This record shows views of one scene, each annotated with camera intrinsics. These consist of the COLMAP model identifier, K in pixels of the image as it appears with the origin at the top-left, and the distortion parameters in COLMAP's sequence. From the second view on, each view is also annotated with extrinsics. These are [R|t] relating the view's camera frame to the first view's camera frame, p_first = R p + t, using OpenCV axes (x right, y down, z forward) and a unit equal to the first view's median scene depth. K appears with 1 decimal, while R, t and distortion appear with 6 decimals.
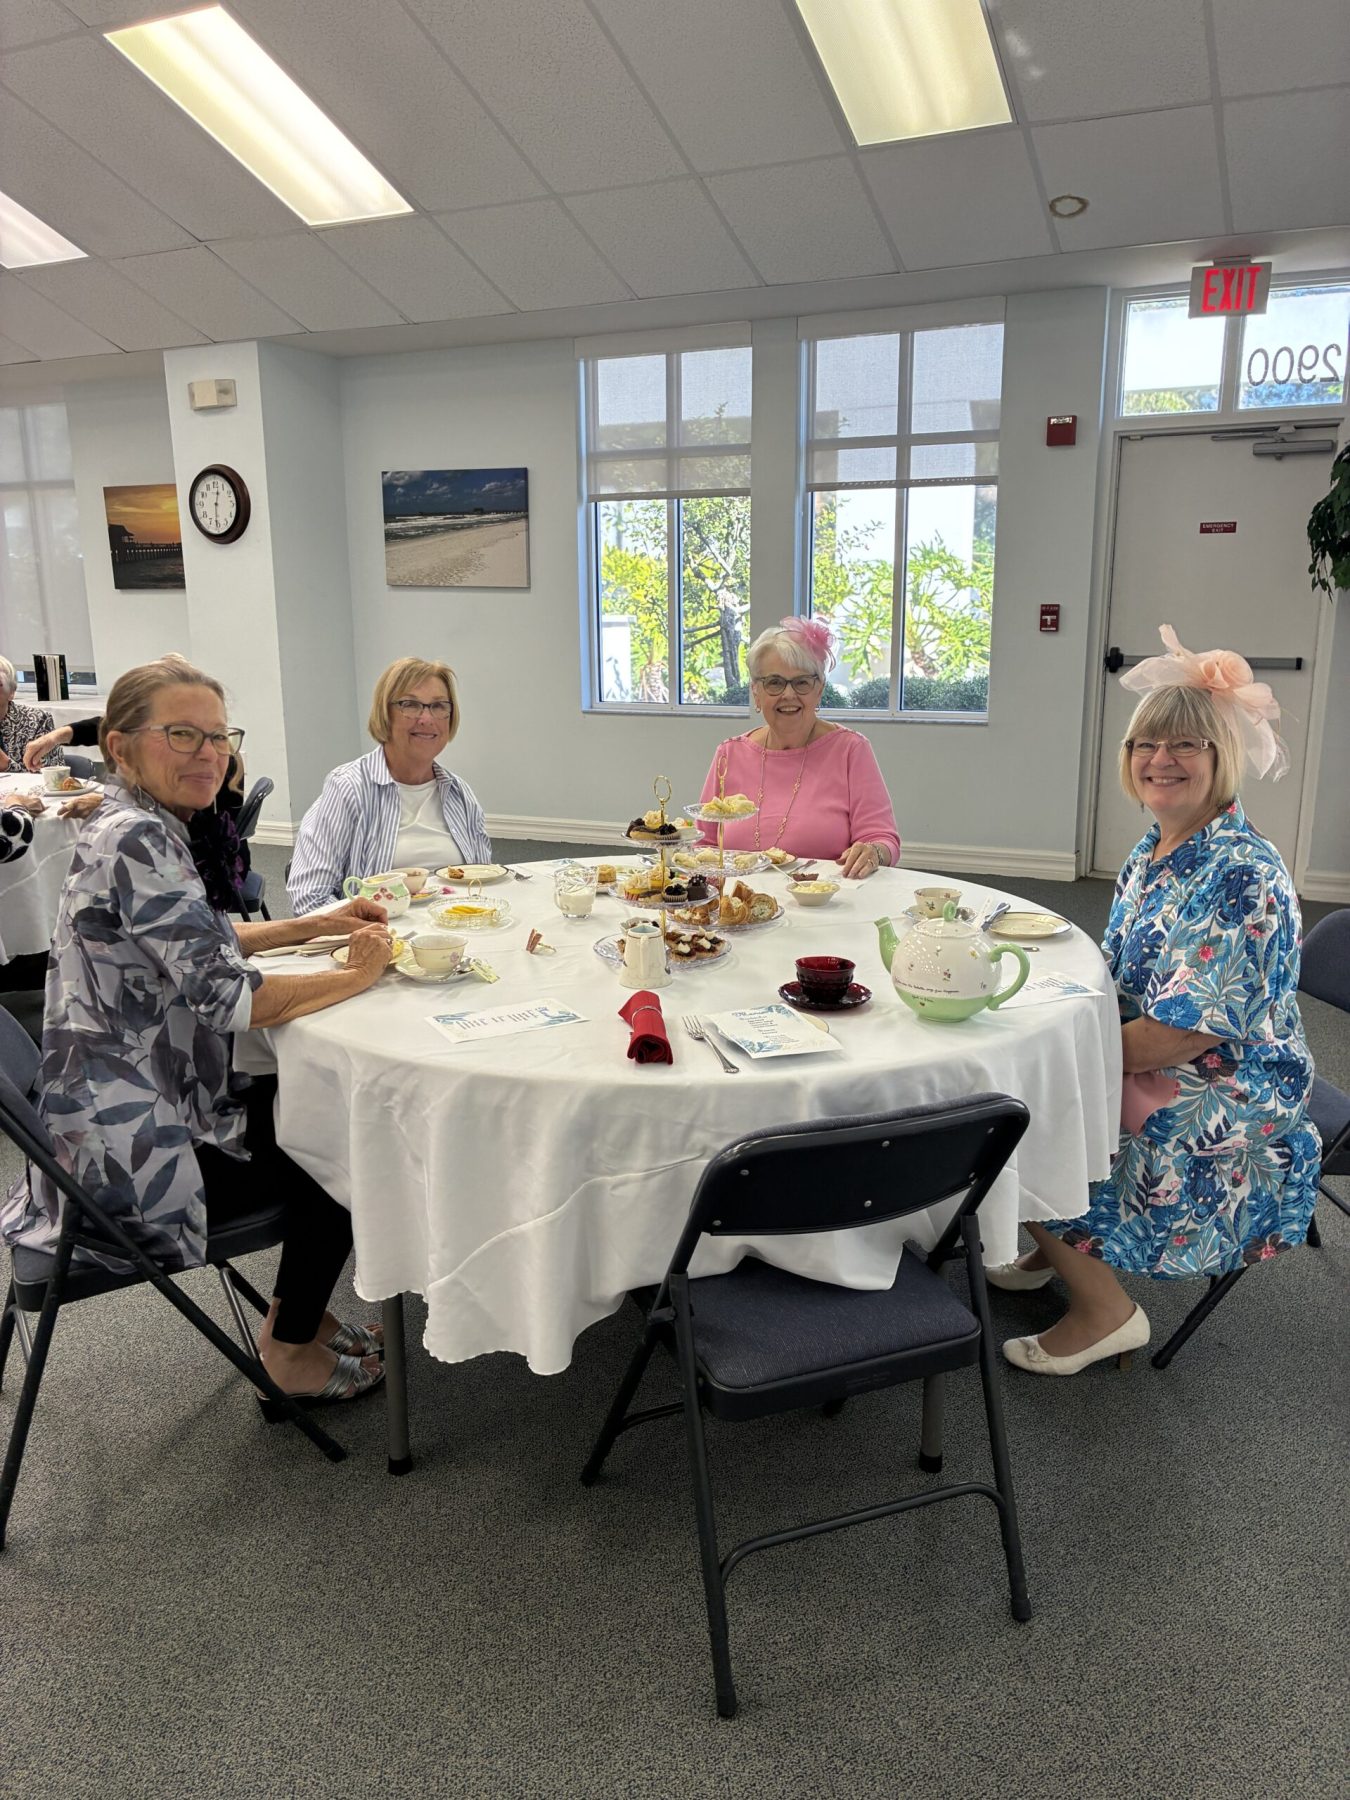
lens RADIAL K [[1362.9, 0, 677.1], [0, 1362.9, 906.1], [0, 0, 1]] dist [0.018080, -0.016413]
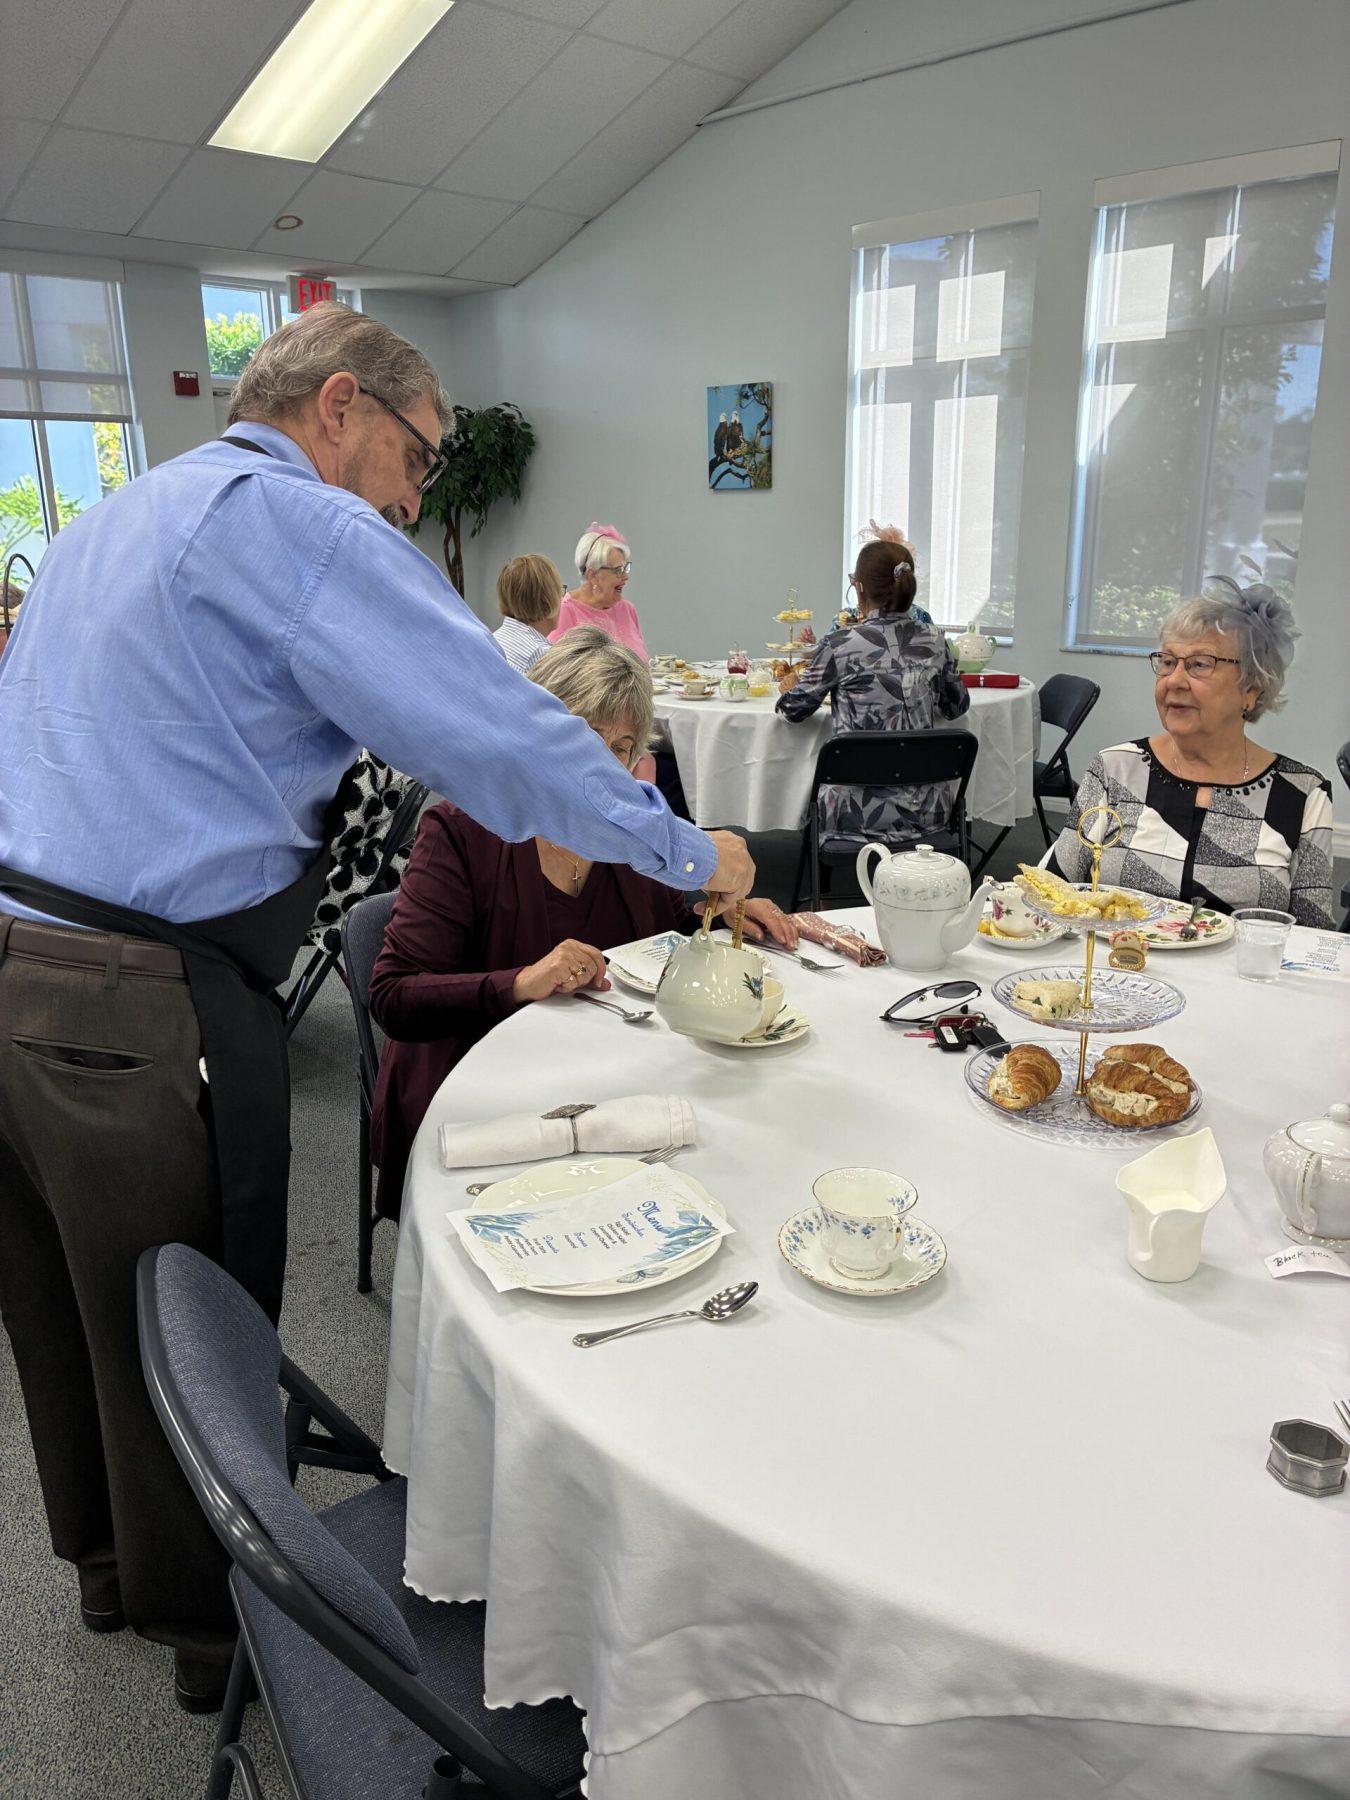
lens RADIAL K [[1362.9, 0, 676.3], [0, 1362.9, 890.7], [0, 0, 1]] dist [0.018080, -0.016413]
pose [[0.313820, -0.251405, 0.915594, -0.680053], [0.234295, 0.954993, 0.181919, -0.027067], [-0.920121, 0.157430, 0.358598, 0.186645]]
